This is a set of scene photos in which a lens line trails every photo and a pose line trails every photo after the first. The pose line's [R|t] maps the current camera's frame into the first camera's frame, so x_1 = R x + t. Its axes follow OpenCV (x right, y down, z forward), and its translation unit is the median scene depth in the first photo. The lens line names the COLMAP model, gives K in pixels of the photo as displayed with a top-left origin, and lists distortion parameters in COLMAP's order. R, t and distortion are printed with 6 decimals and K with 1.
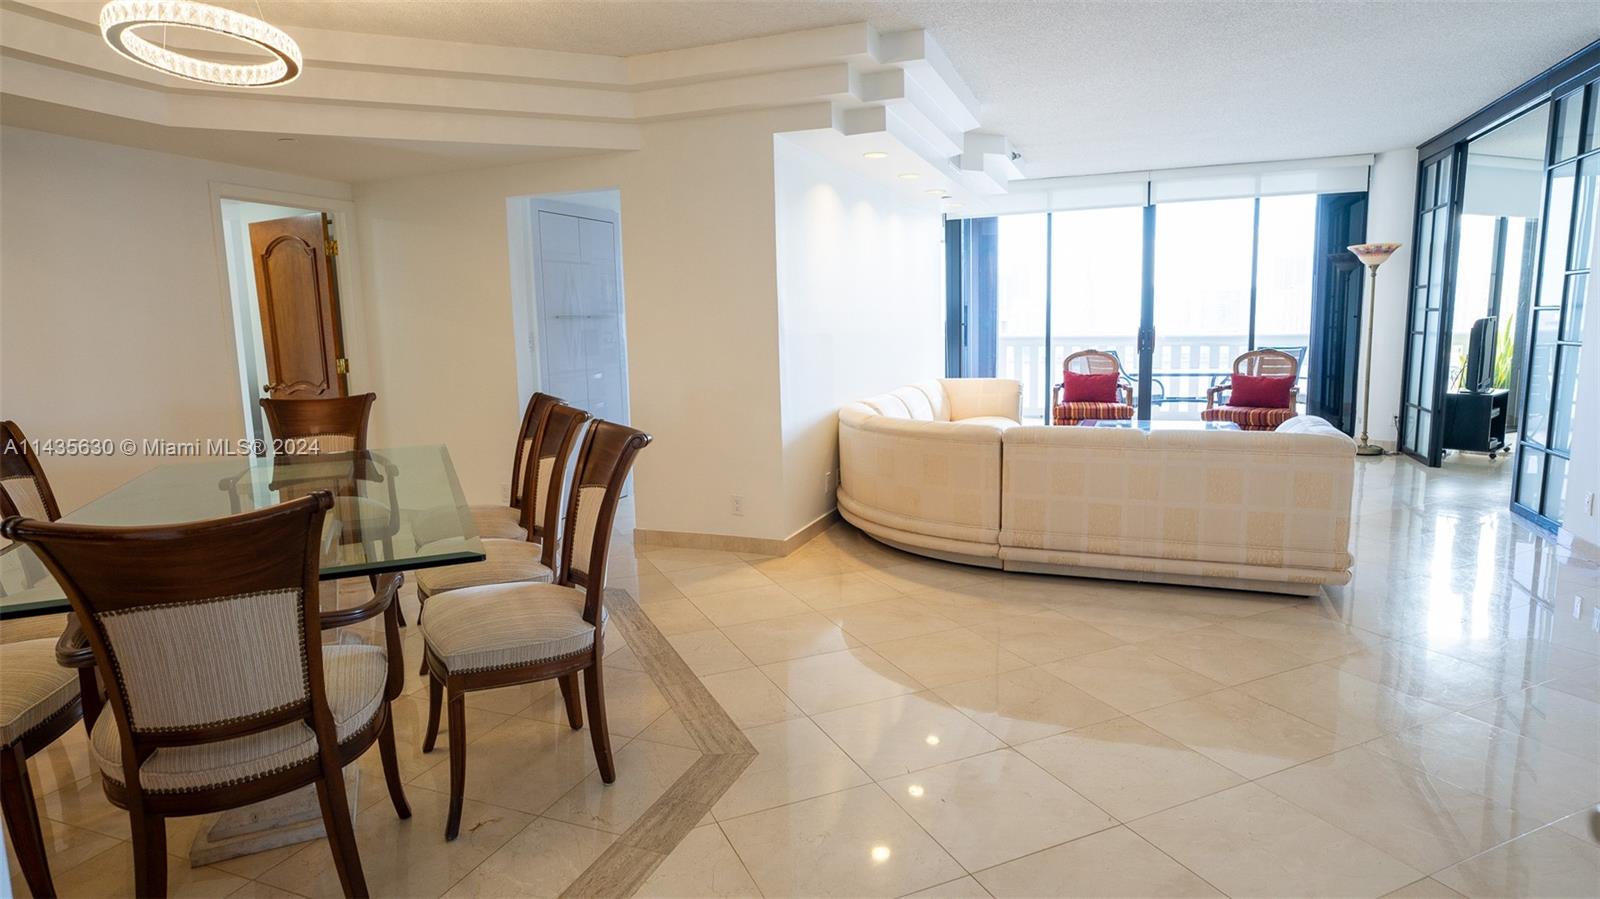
lens RADIAL K [[865.6, 0, 799.8], [0, 865.6, 452.4], [0, 0, 1]] dist [-0.052998, 0.037708]
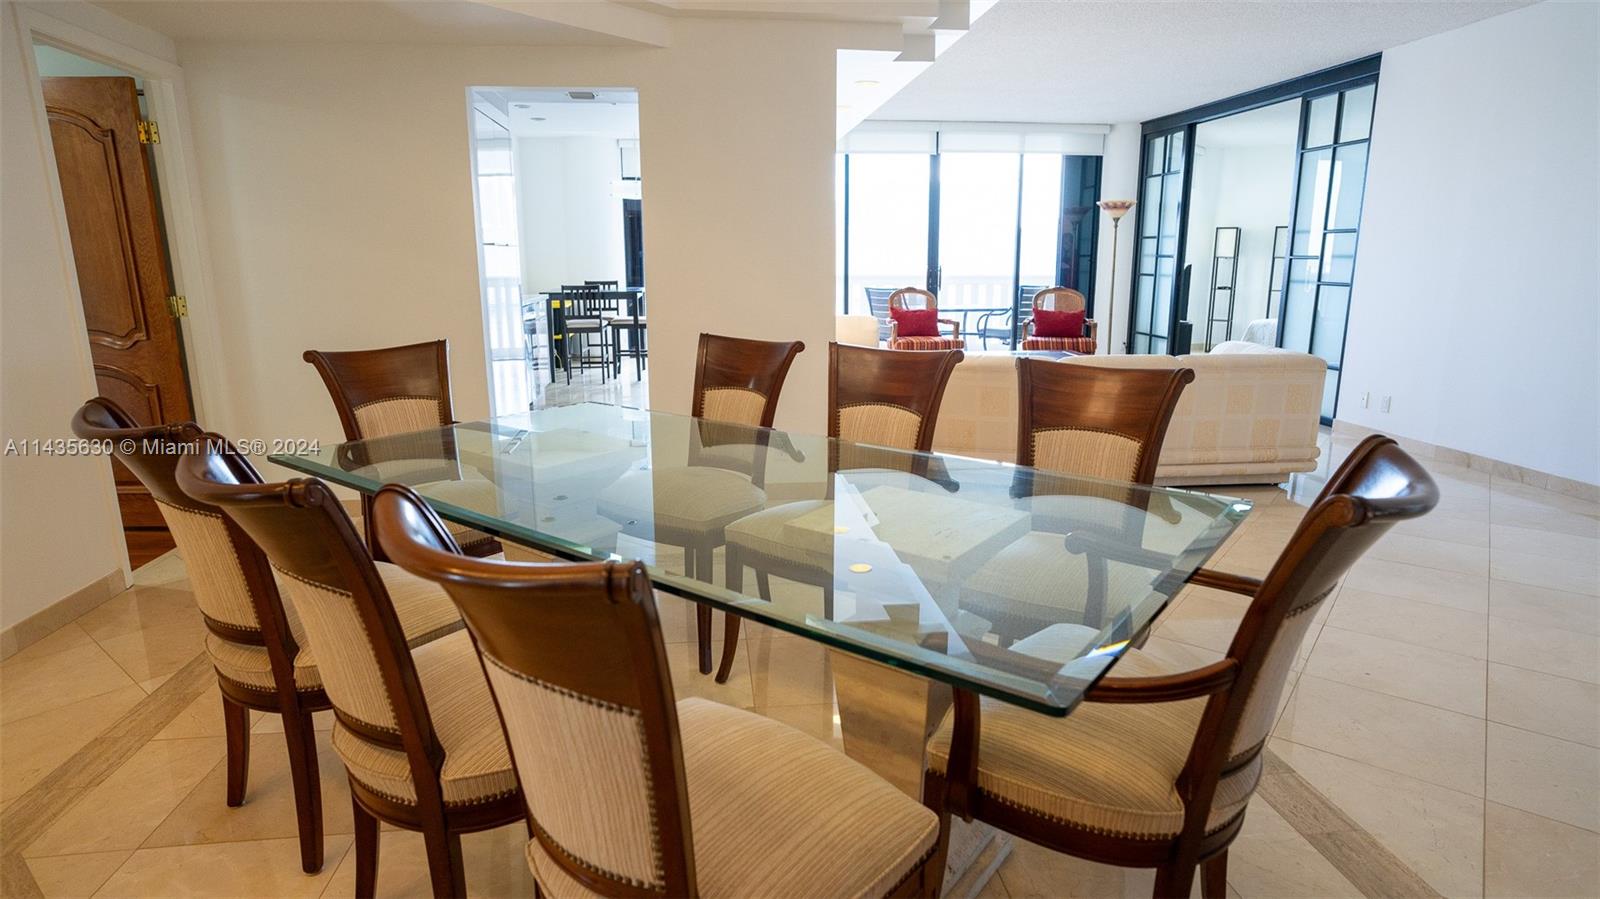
lens RADIAL K [[865.6, 0, 792.7], [0, 865.6, 453.8], [0, 0, 1]] dist [-0.052998, 0.037708]
pose [[0.885227, -0.084437, 0.457432, -0.323073], [0.052930, 0.995284, 0.081288, -0.008798], [-0.462139, -0.047746, 0.885521, 0.111805]]
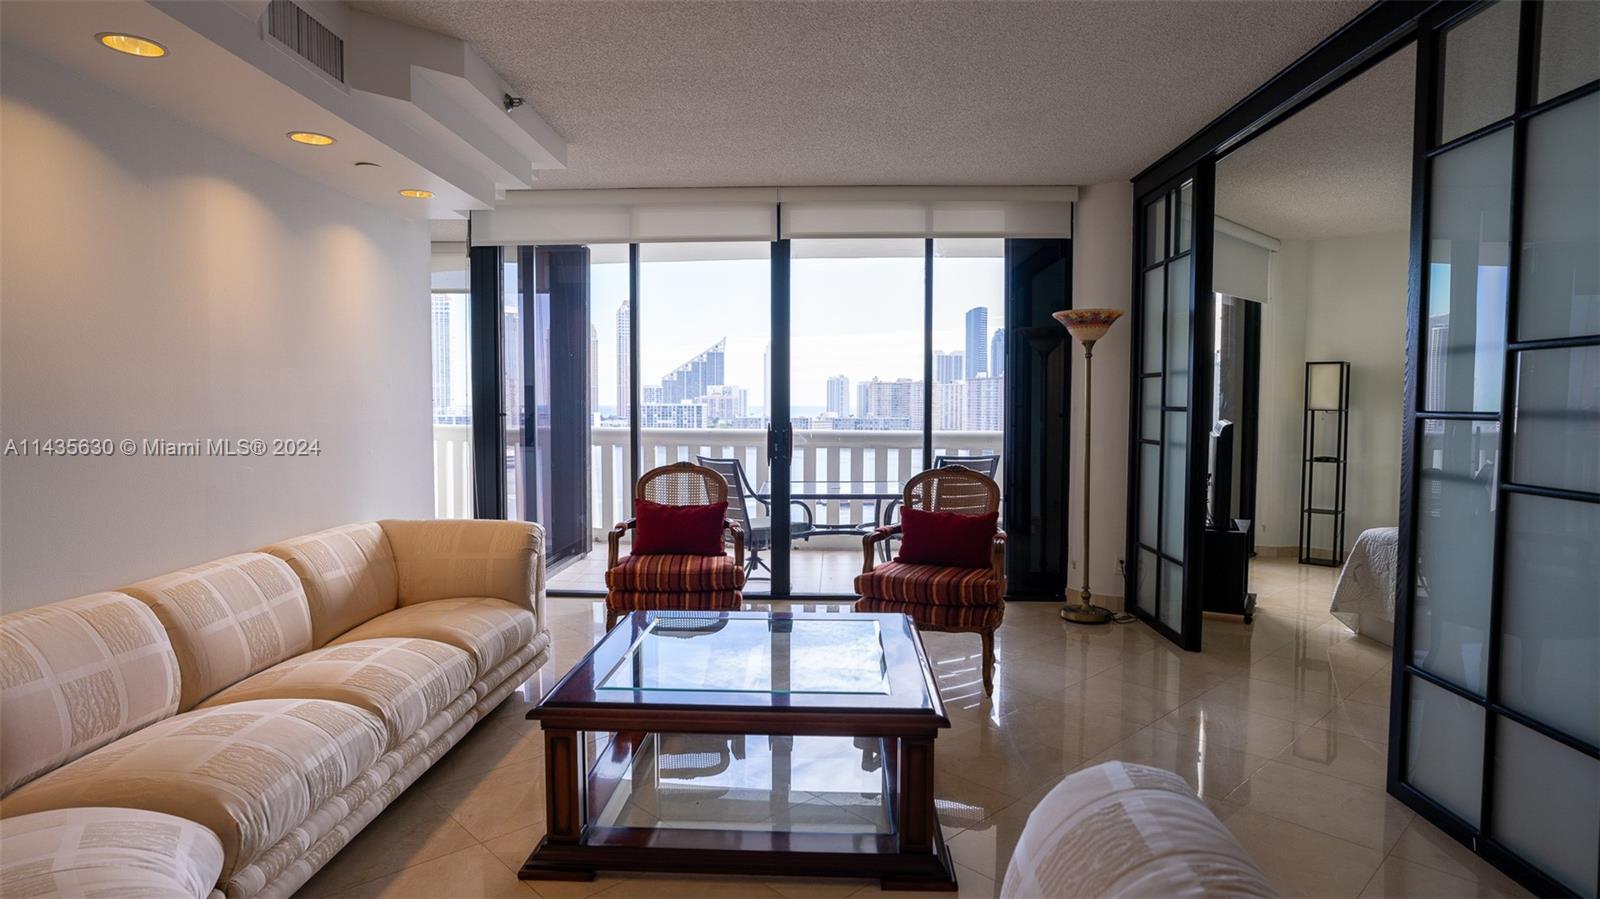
lens RADIAL K [[865.6, 0, 791.5], [0, 865.6, 448.4], [0, 0, 1]] dist [-0.052998, 0.037708]
pose [[0.944499, 0.010428, 0.328348, 0.226895], [0.021757, 0.995316, -0.094193, -0.075409], [-0.327792, 0.096109, 0.939849, 0.440981]]
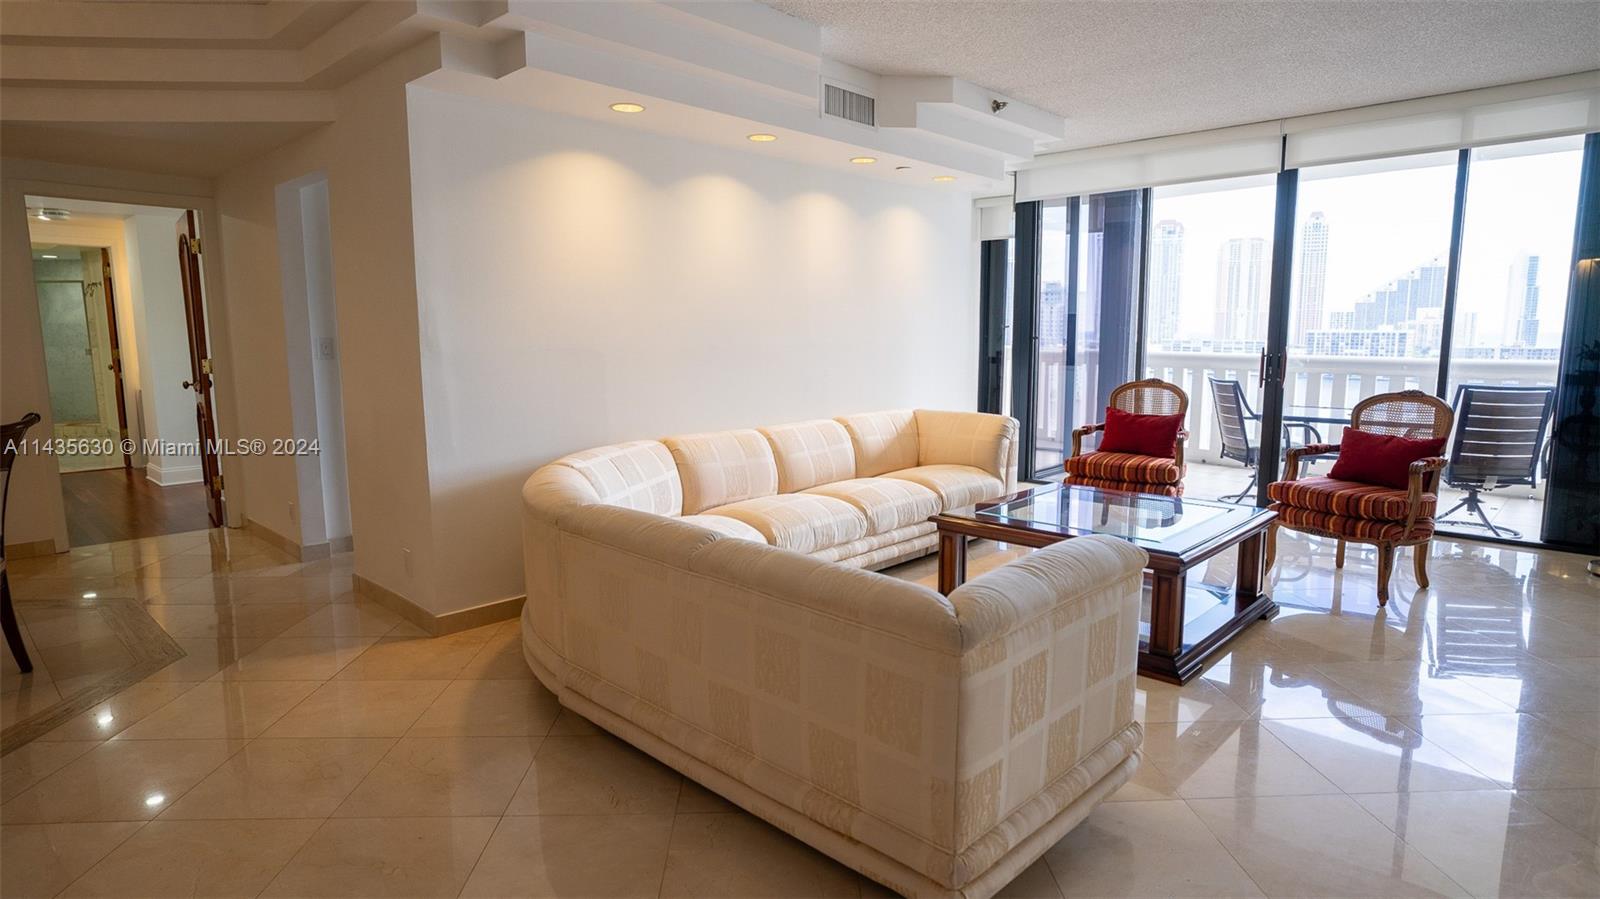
lens RADIAL K [[865.6, 0, 811.3], [0, 865.6, 449.0], [0, 0, 1]] dist [-0.052998, 0.037708]
pose [[0.928437, 0.073283, -0.364191, 0.362040], [-0.074464, 0.997165, 0.010817, -0.052192], [0.363951, 0.017076, 0.931261, 0.263573]]
